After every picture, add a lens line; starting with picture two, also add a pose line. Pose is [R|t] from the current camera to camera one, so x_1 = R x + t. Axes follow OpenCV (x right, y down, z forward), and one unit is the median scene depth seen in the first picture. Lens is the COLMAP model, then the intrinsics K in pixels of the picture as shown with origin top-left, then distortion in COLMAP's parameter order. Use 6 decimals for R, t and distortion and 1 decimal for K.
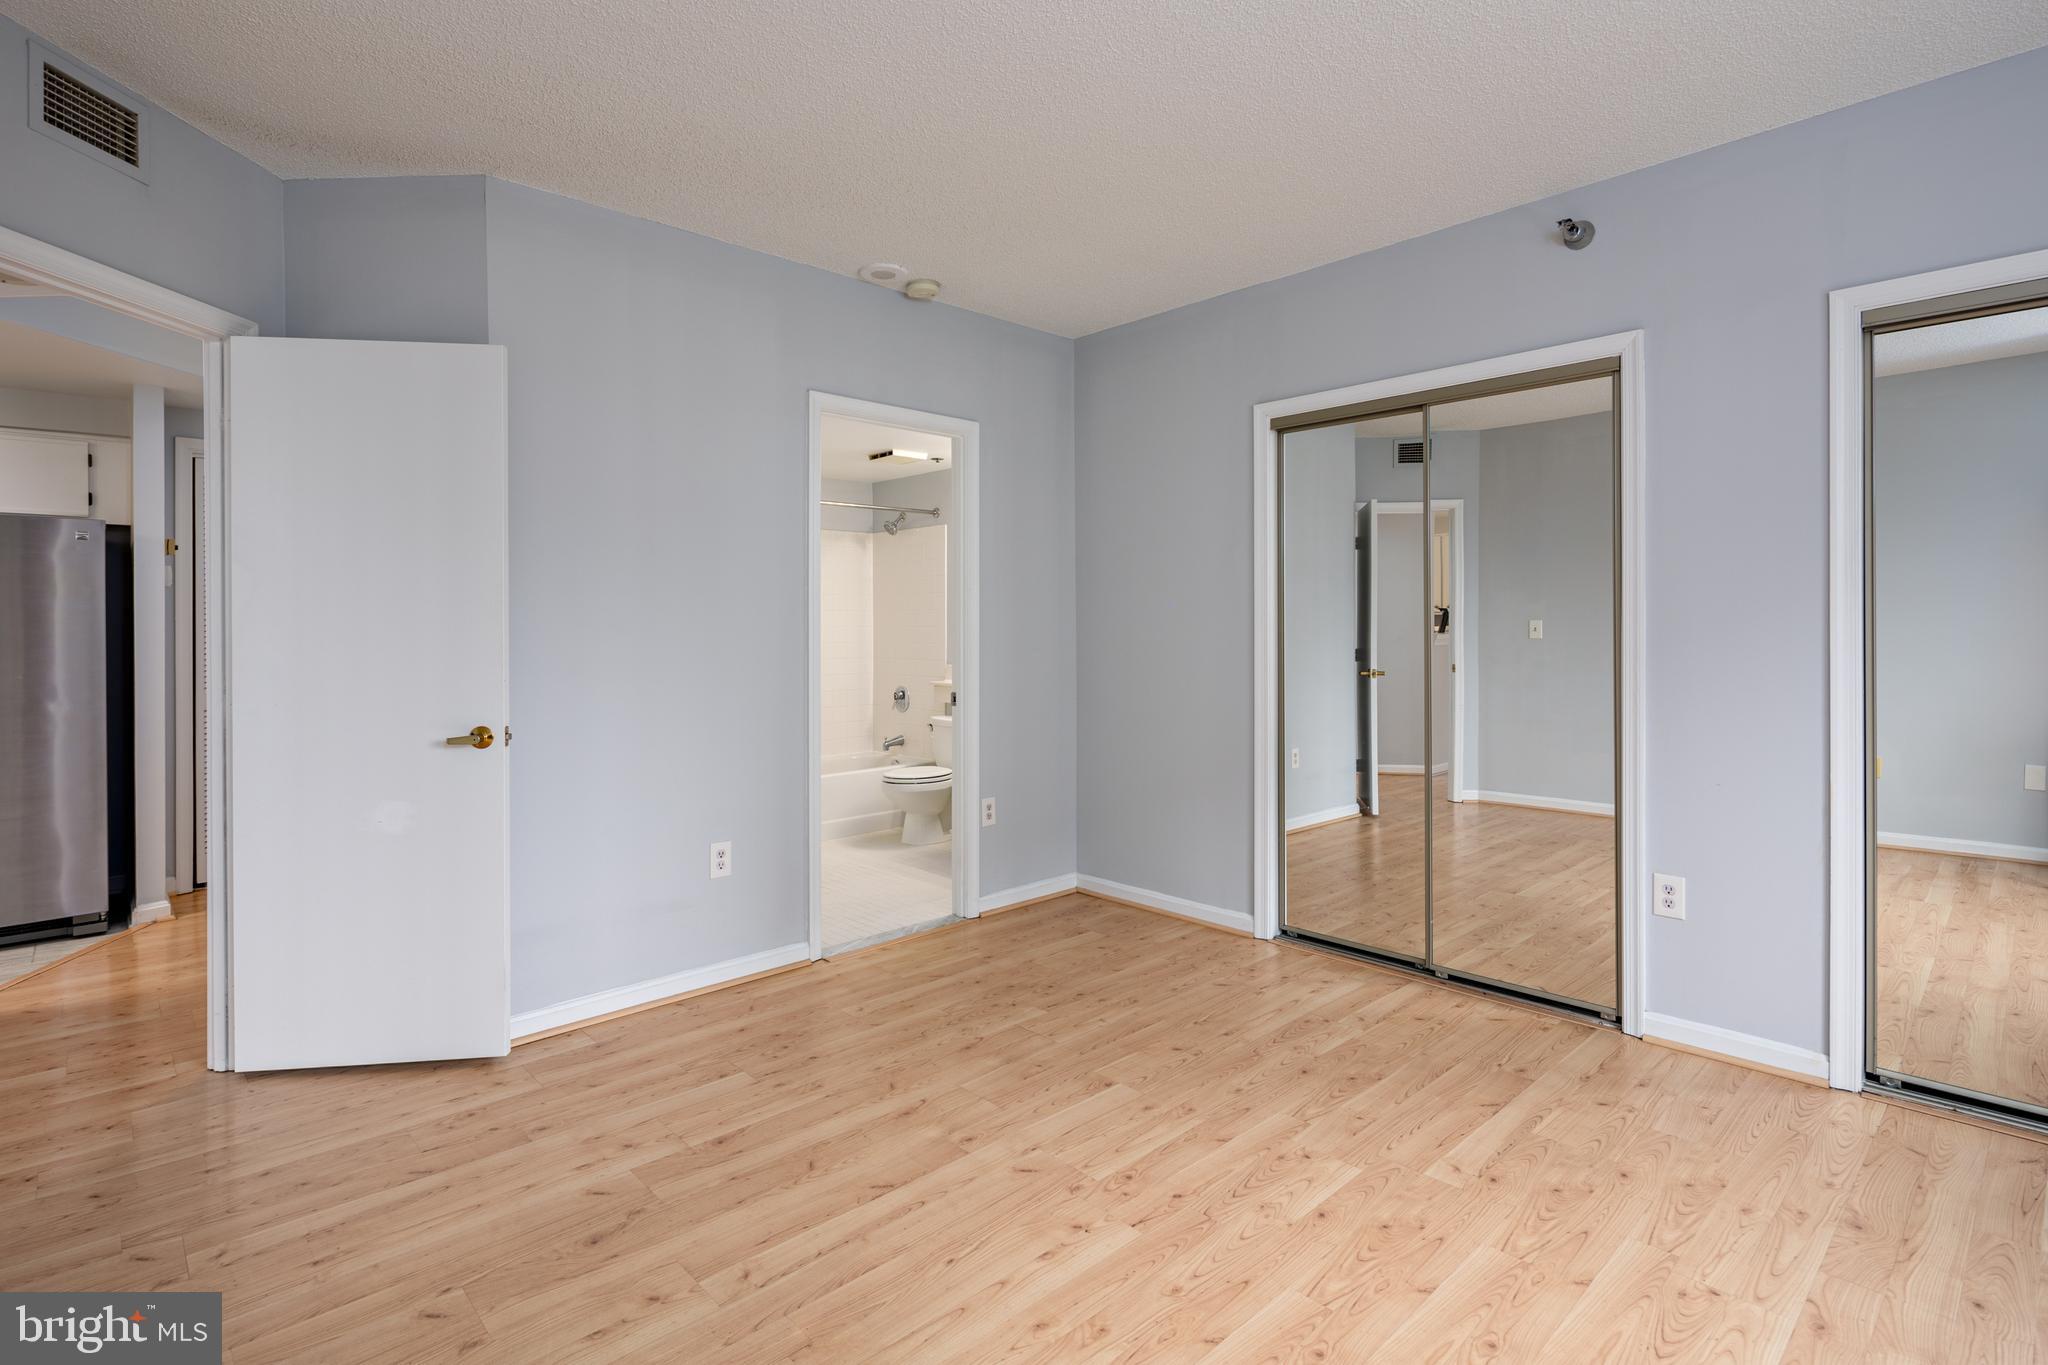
lens RADIAL K [[997.4, 0, 1017.4], [0, 997.4, 615.3], [0, 0, 1]] dist [0.009809, -0.009386]
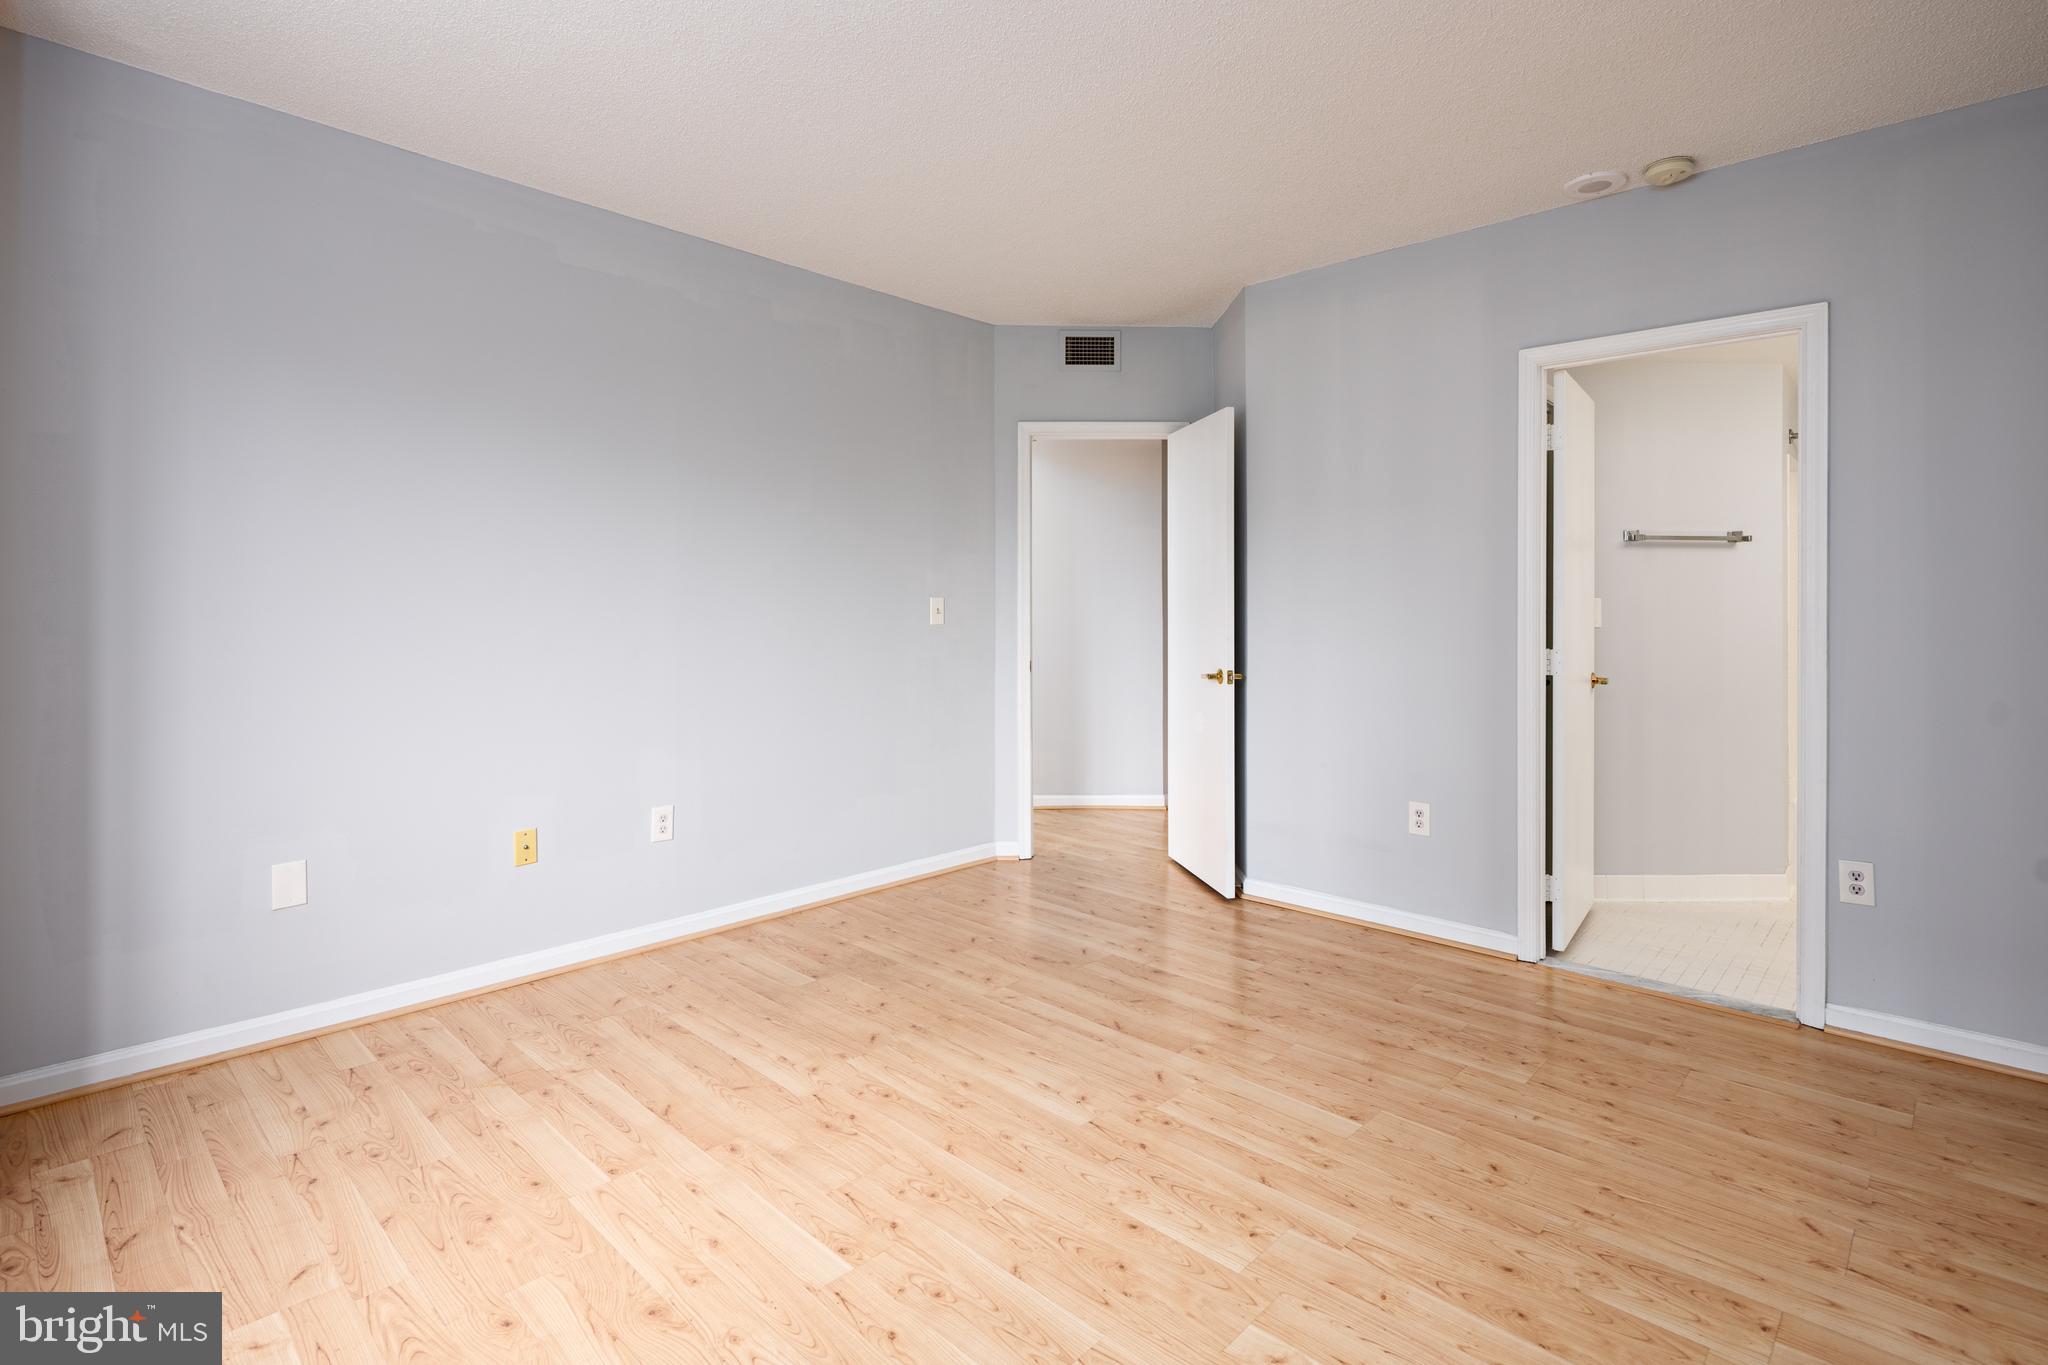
lens RADIAL K [[997.4, 0, 1017.4], [0, 997.4, 615.3], [0, 0, 1]] dist [0.009809, -0.009386]
pose [[0.047287, 0.014327, -0.998779, 0.972018], [0.011846, 0.999819, 0.014902, 0.004360], [0.998811, -0.012536, 0.047108, 0.670436]]
